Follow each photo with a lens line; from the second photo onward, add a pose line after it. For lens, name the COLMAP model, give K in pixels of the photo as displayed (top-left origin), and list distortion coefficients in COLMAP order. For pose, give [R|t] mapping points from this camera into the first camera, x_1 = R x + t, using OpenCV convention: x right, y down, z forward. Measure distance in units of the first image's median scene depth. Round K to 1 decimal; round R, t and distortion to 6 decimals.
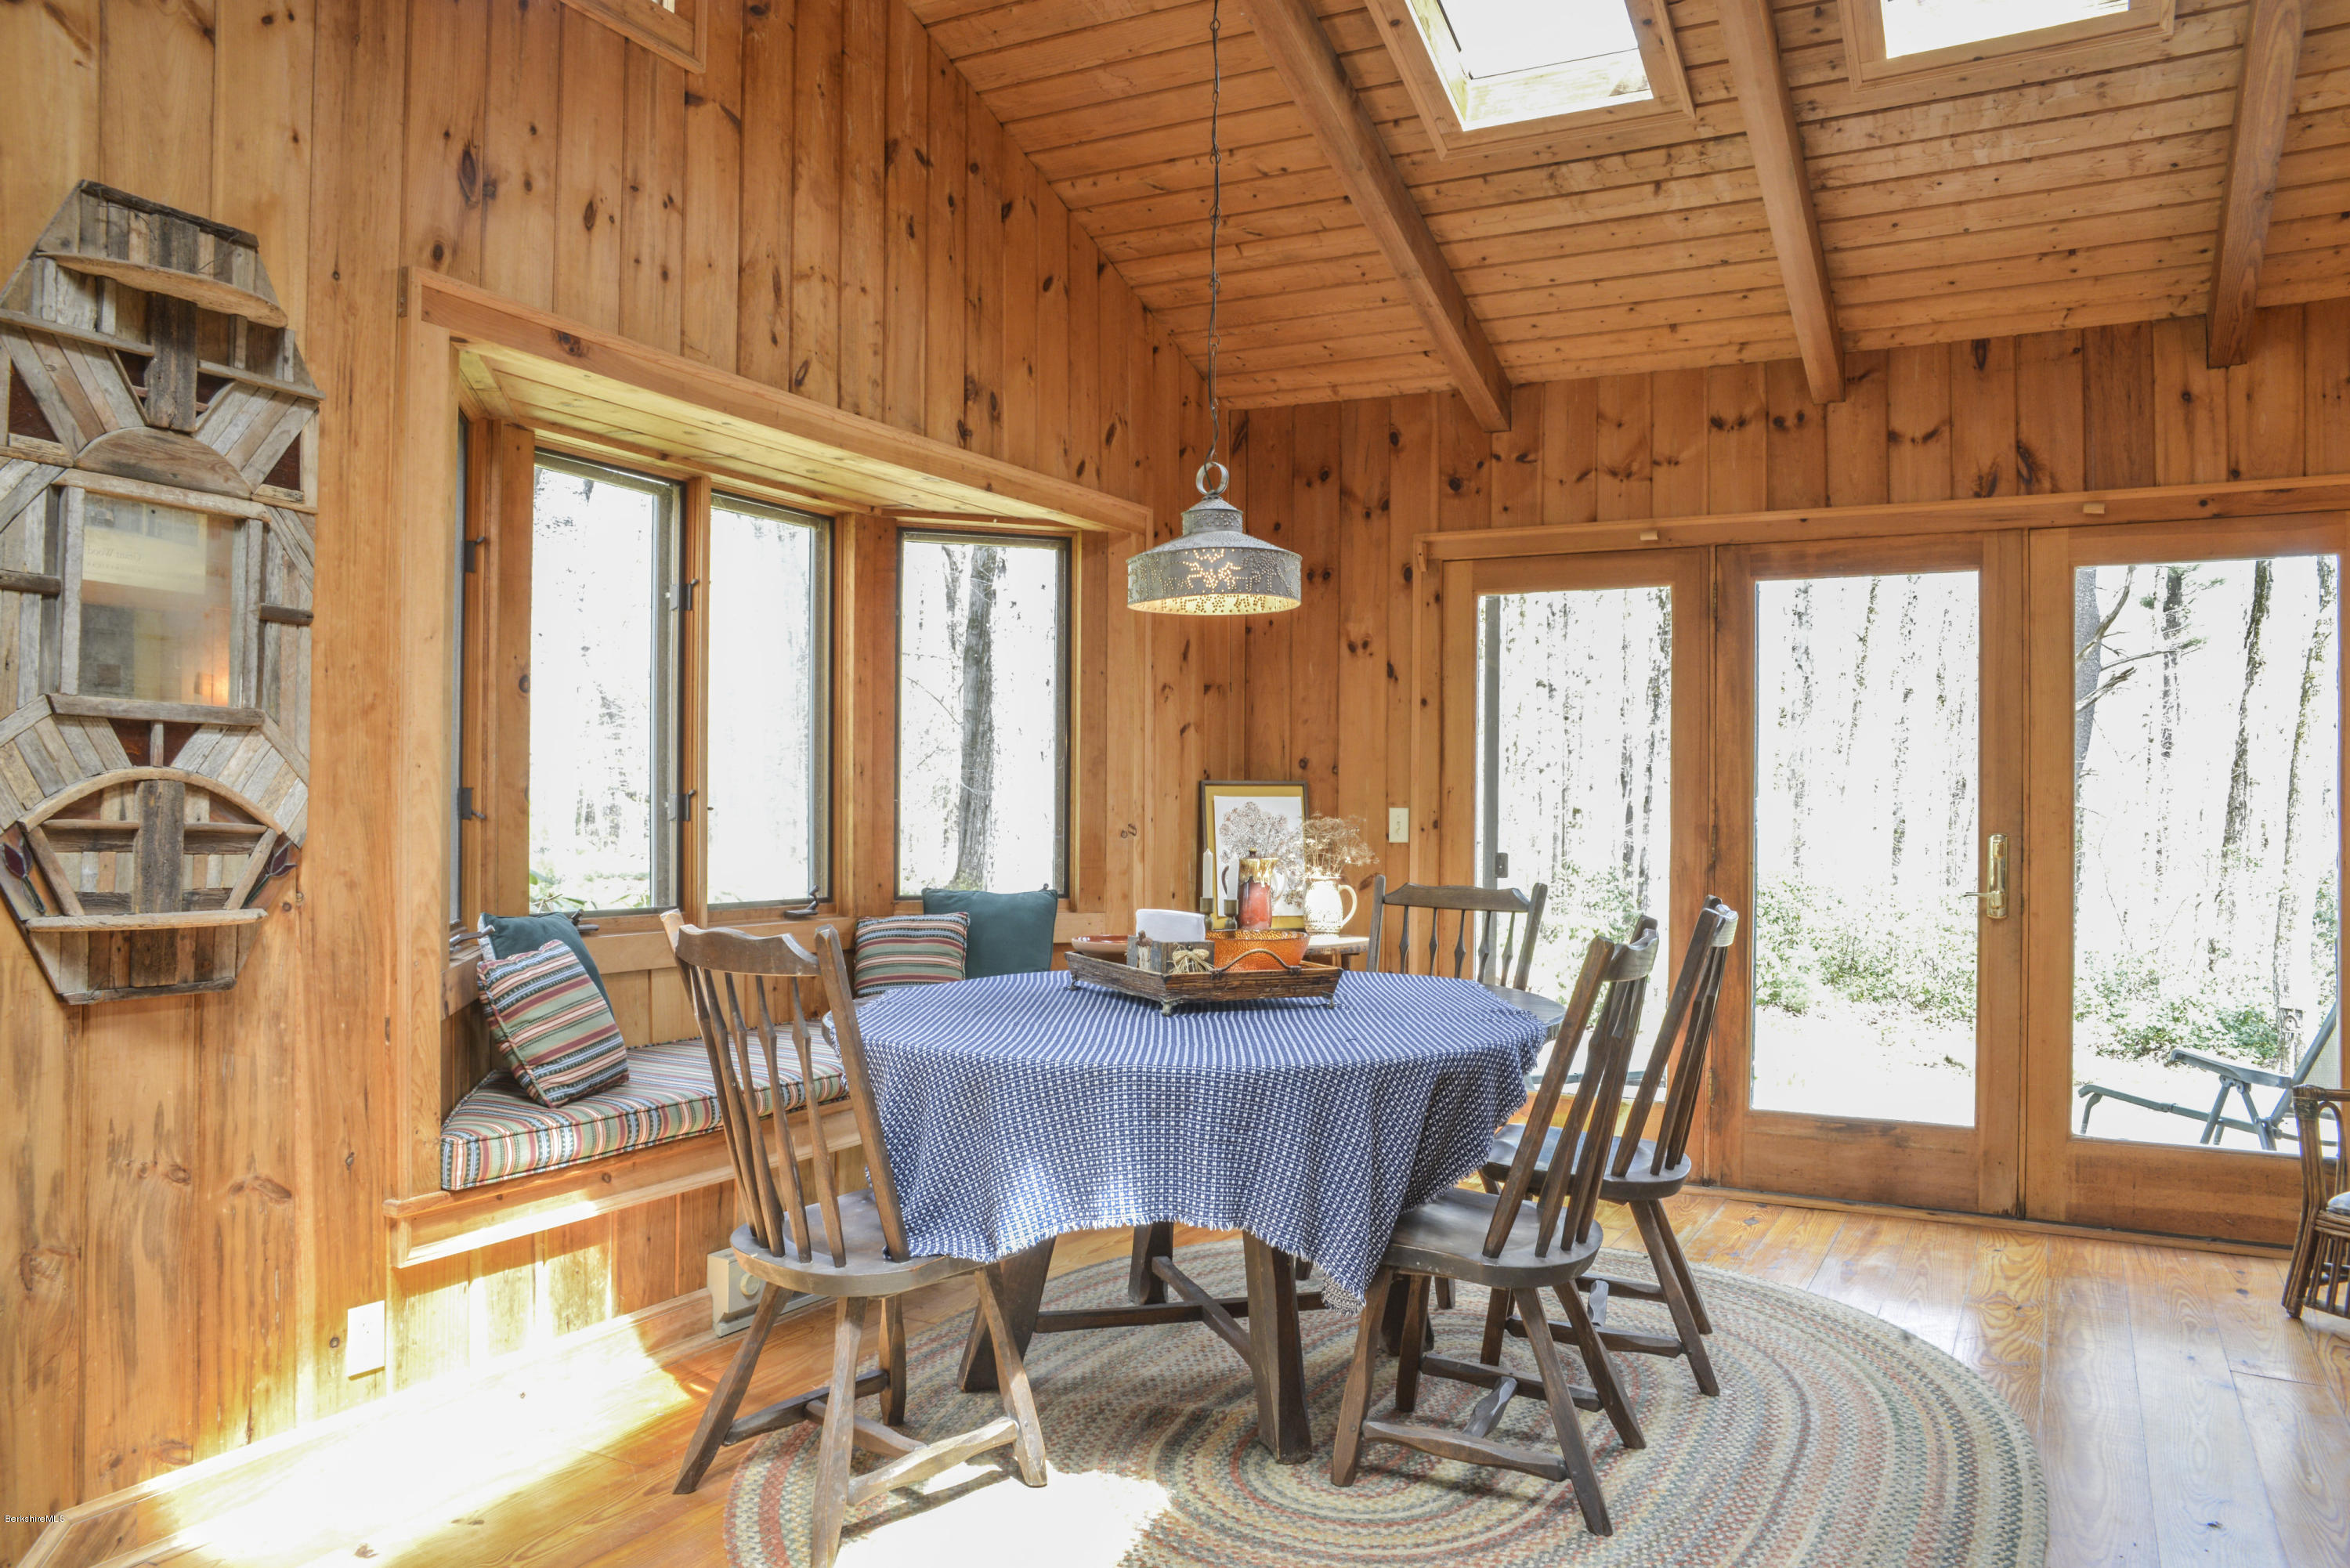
lens RADIAL K [[1625.5, 0, 1175.0], [0, 1625.5, 784.0], [0, 0, 1]] dist [-0.004426, 0.001851]
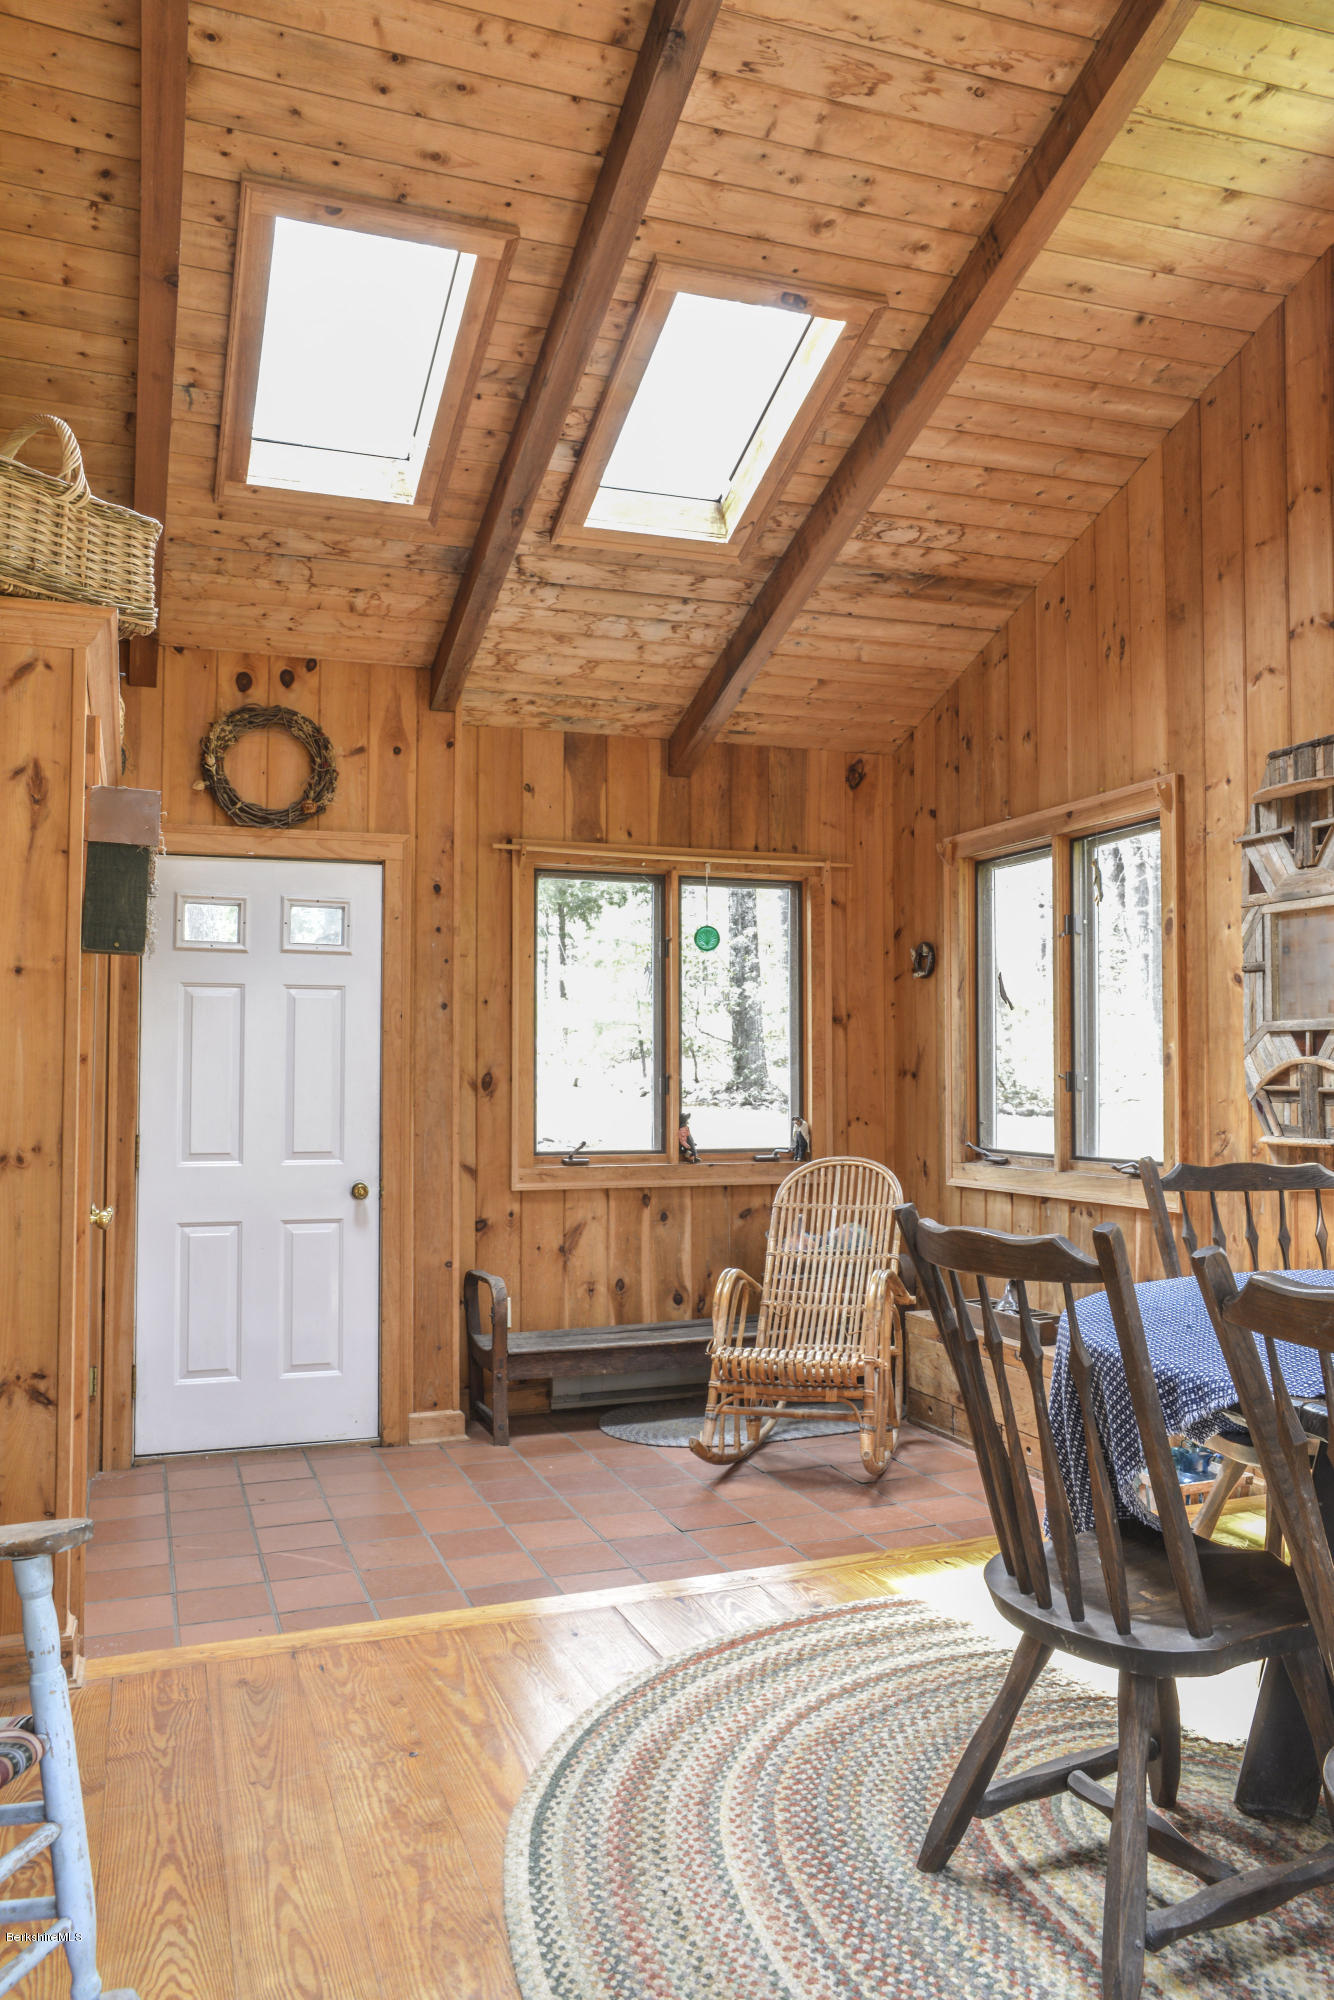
lens RADIAL K [[1476.1, 0, 667.0], [0, 1476.1, 1000.0], [0, 0, 1]] dist [0.003110, 0.002289]
pose [[-0.659934, -0.067788, -0.748259, 1.064061], [-0.008936, 0.996559, -0.082402, 0.068440], [0.751270, -0.047693, -0.658269, 1.560676]]
